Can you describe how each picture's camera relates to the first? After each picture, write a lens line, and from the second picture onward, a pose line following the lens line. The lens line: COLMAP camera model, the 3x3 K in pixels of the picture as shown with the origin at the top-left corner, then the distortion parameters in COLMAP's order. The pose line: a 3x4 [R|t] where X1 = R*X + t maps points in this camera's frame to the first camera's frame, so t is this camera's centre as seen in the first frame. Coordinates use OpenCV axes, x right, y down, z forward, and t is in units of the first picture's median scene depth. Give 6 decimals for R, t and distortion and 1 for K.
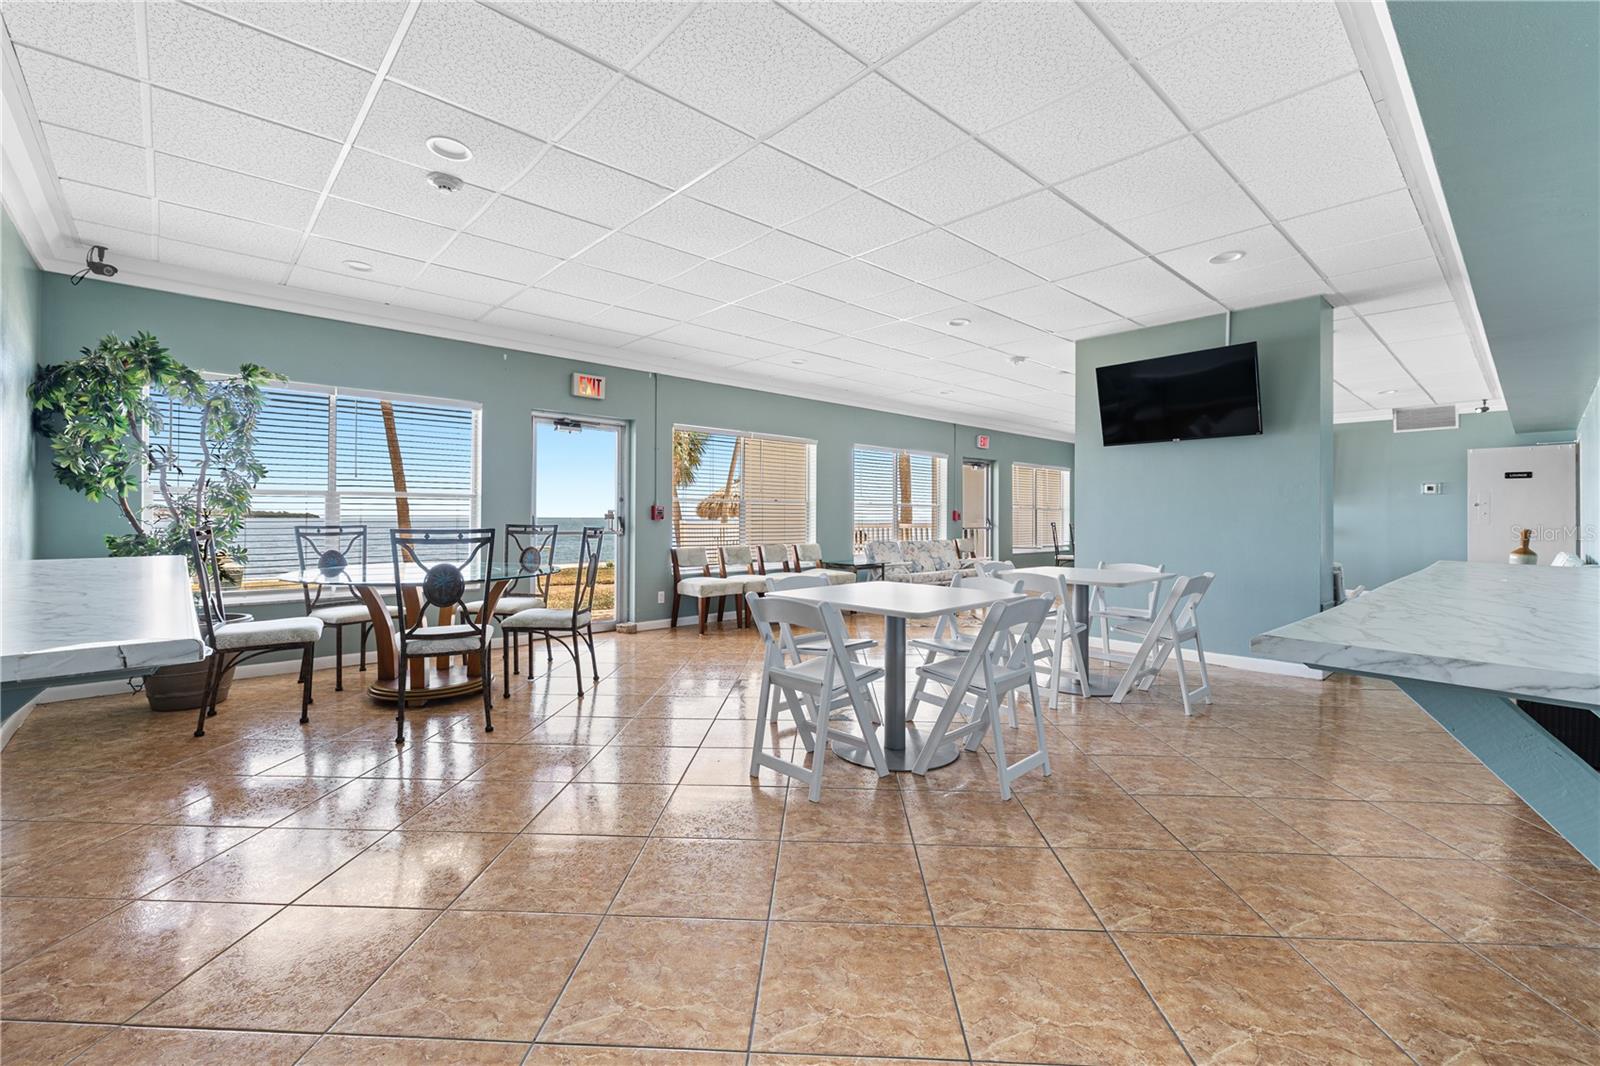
lens RADIAL K [[689.6, 0, 800.0], [0, 689.6, 533.0], [0, 0, 1]] dist [-0.035347, 0.000014]
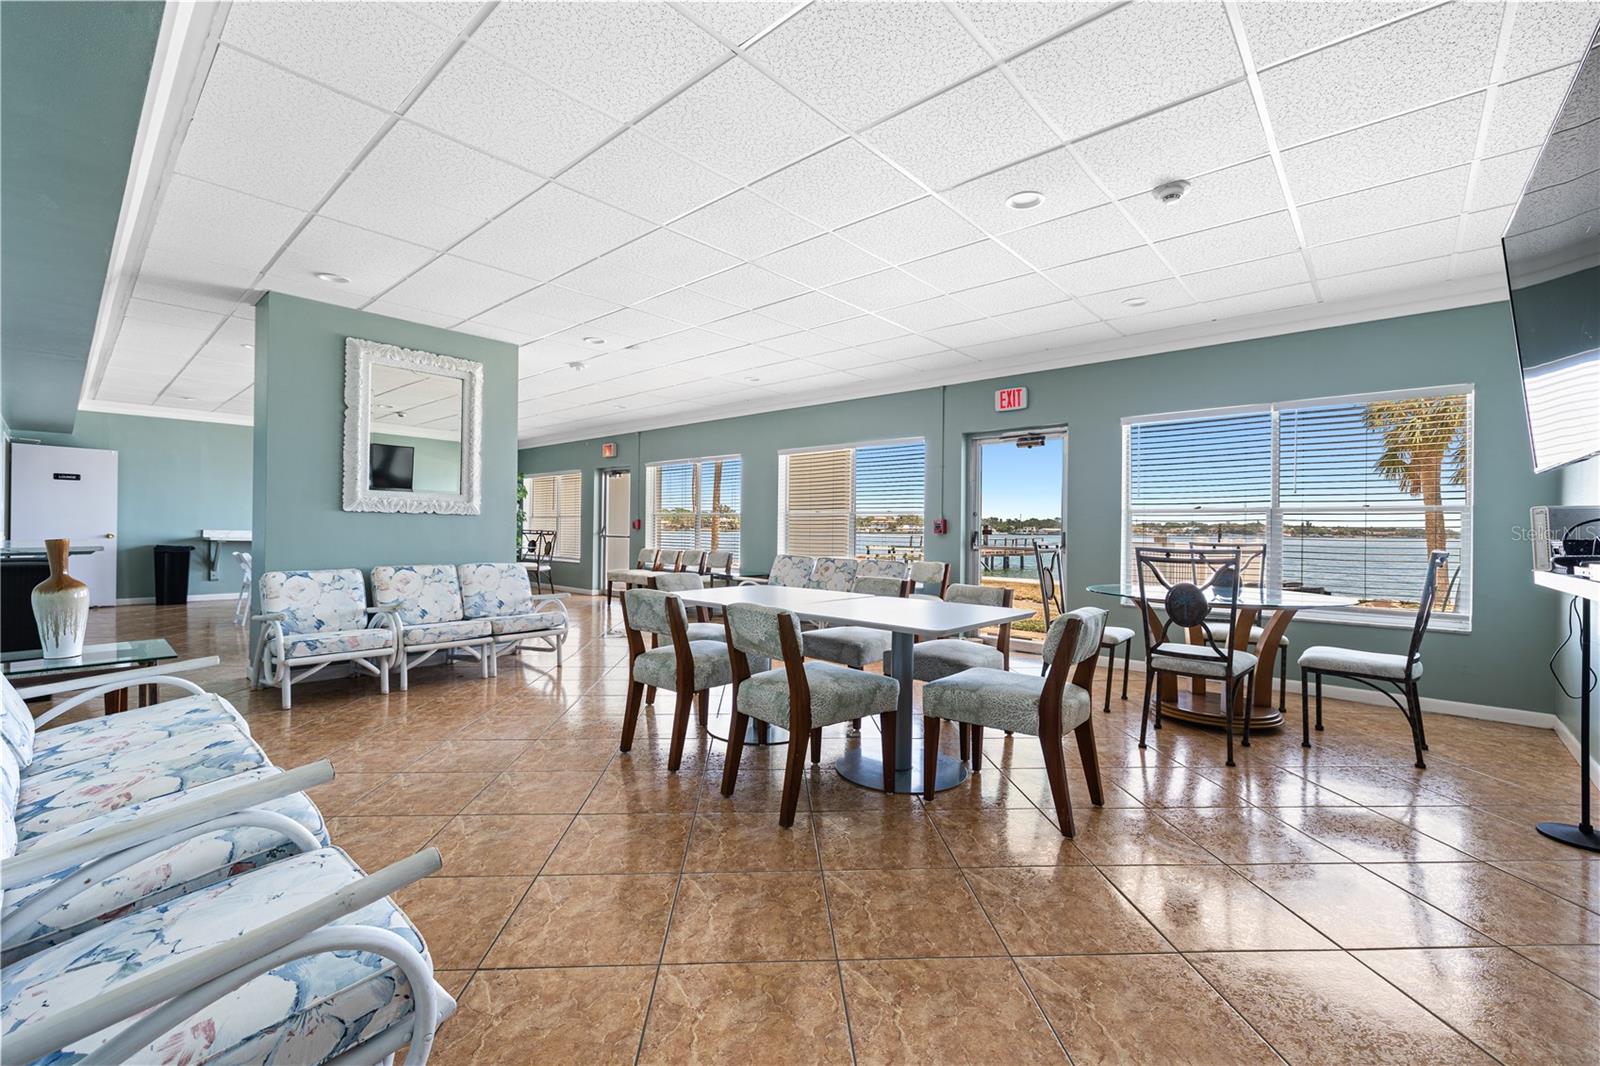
lens RADIAL K [[664.3, 0, 800.0], [0, 664.3, 533.0], [0, 0, 1]] dist [0.068080, -0.000010]
pose [[0.103347, 0.002625, -0.994642, 0.382326], [-0.030577, 0.999532, -0.000539, -0.006686], [0.994175, 0.030469, 0.103379, 0.362443]]
